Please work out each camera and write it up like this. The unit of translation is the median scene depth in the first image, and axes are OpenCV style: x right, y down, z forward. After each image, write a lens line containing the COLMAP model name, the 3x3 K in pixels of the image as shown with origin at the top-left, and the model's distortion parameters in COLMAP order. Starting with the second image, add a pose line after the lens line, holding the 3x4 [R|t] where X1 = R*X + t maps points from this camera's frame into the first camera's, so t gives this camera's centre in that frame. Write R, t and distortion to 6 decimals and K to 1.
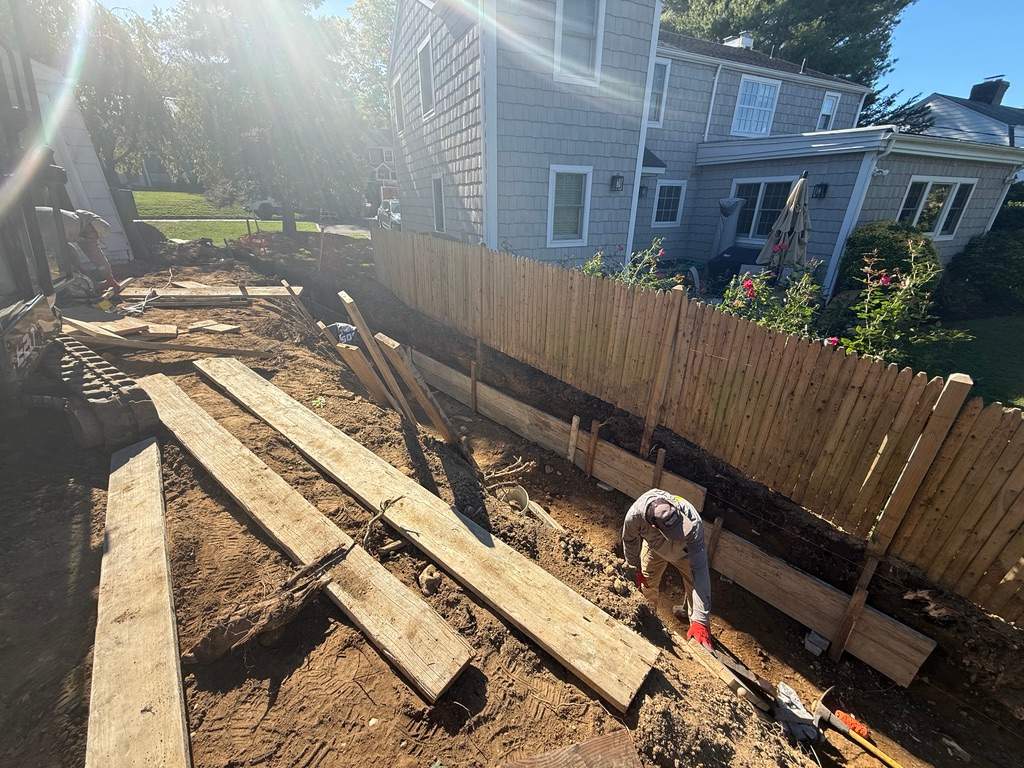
lens RADIAL K [[406.7, 0, 508.6], [0, 406.7, 385.9], [0, 0, 1]] dist [-0.000379, 0.000134]
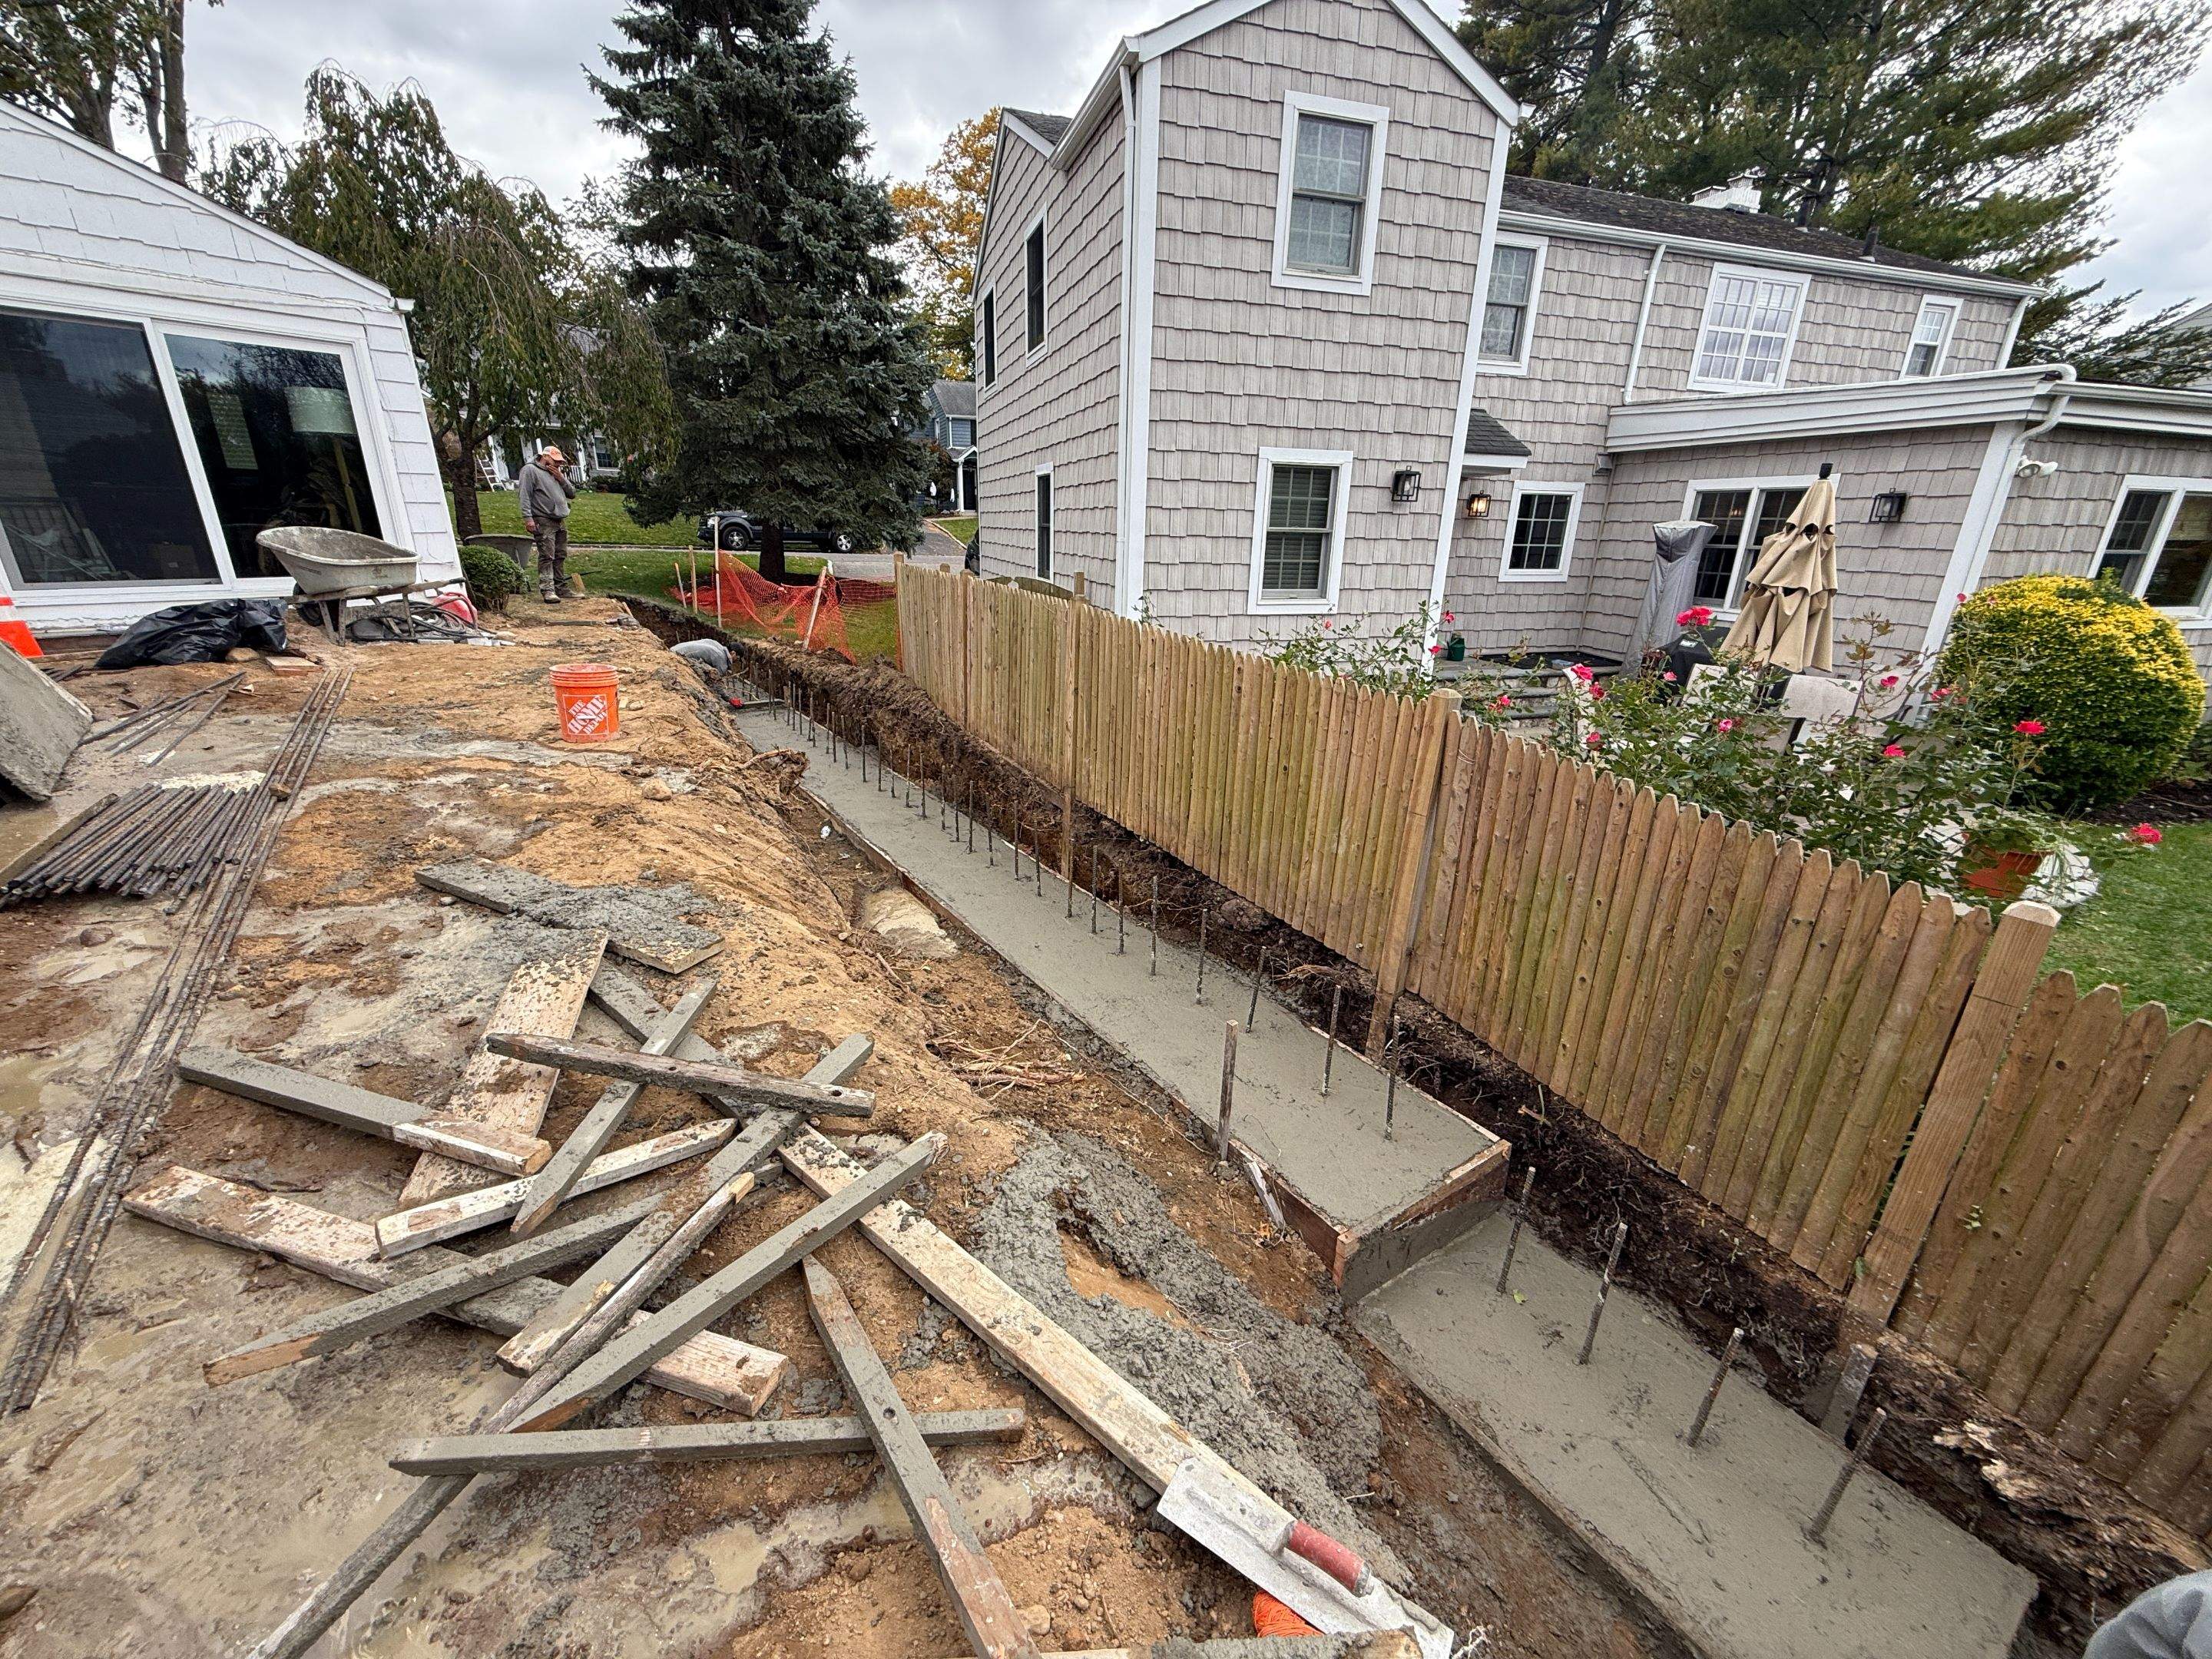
lens RADIAL K [[876.3, 0, 1098.7], [0, 876.3, 831.7], [0, 0, 1]] dist [0.000756, -0.000440]
pose [[0.989482, 0.061480, -0.130941, 0.063662], [-0.072822, 0.993830, -0.083664, 0.011983], [0.124989, 0.092320, 0.987854, -0.014928]]
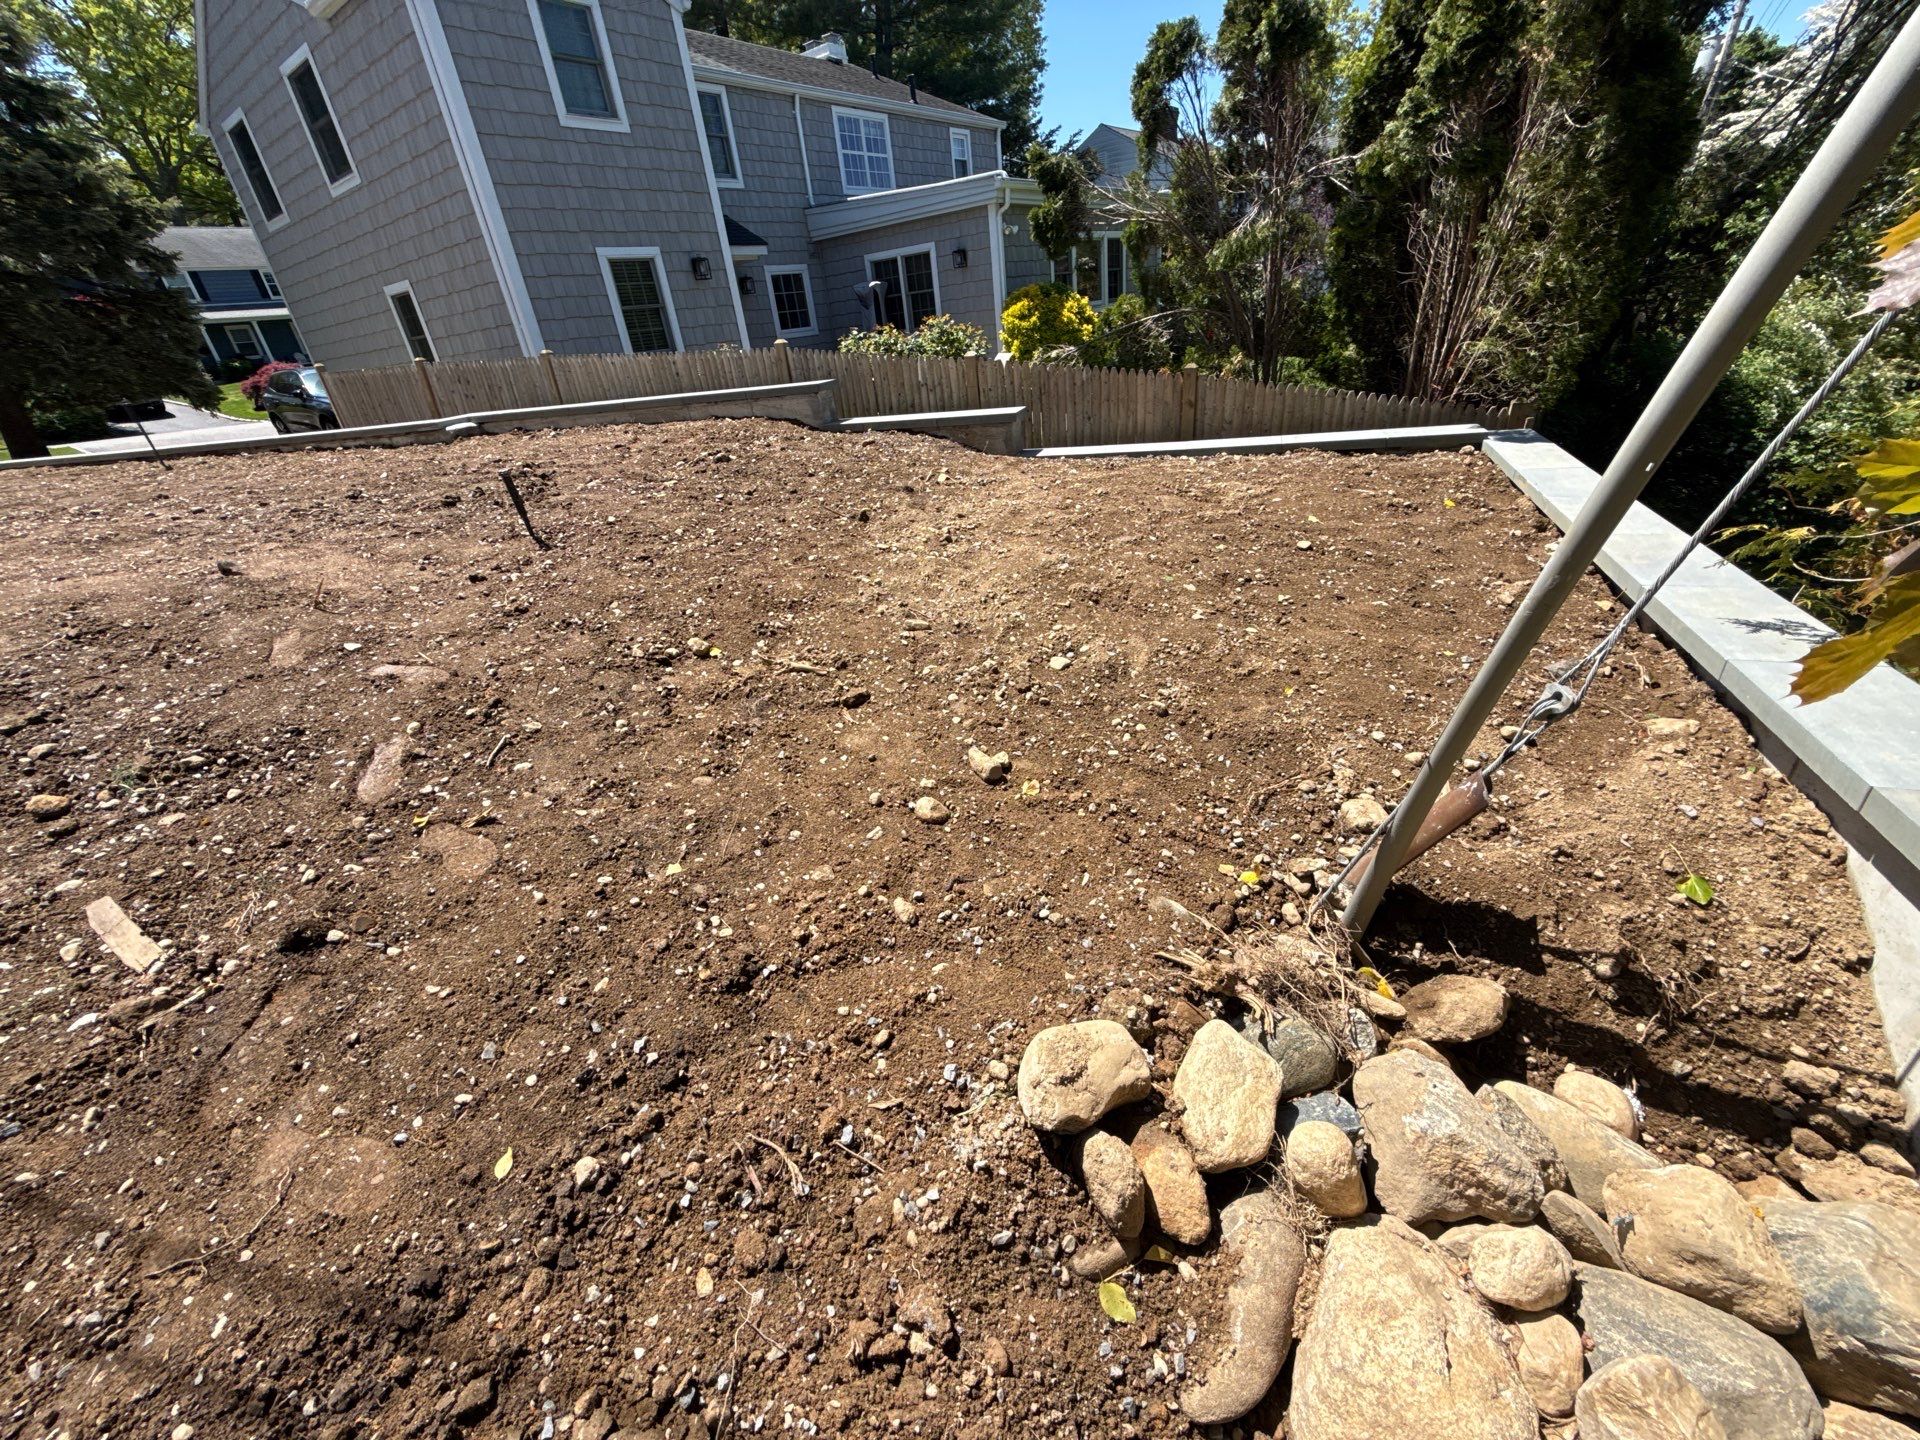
lens RADIAL K [[765.4, 0, 962.9], [0, 765.4, 725.2], [0, 0, 1]] dist [-0.000316, -0.000666]
pose [[0.871372, -0.312207, 0.378467, -0.085498], [0.297578, 0.949630, 0.098237, 0.245704], [-0.390074, 0.027023, 0.920387, -0.363080]]
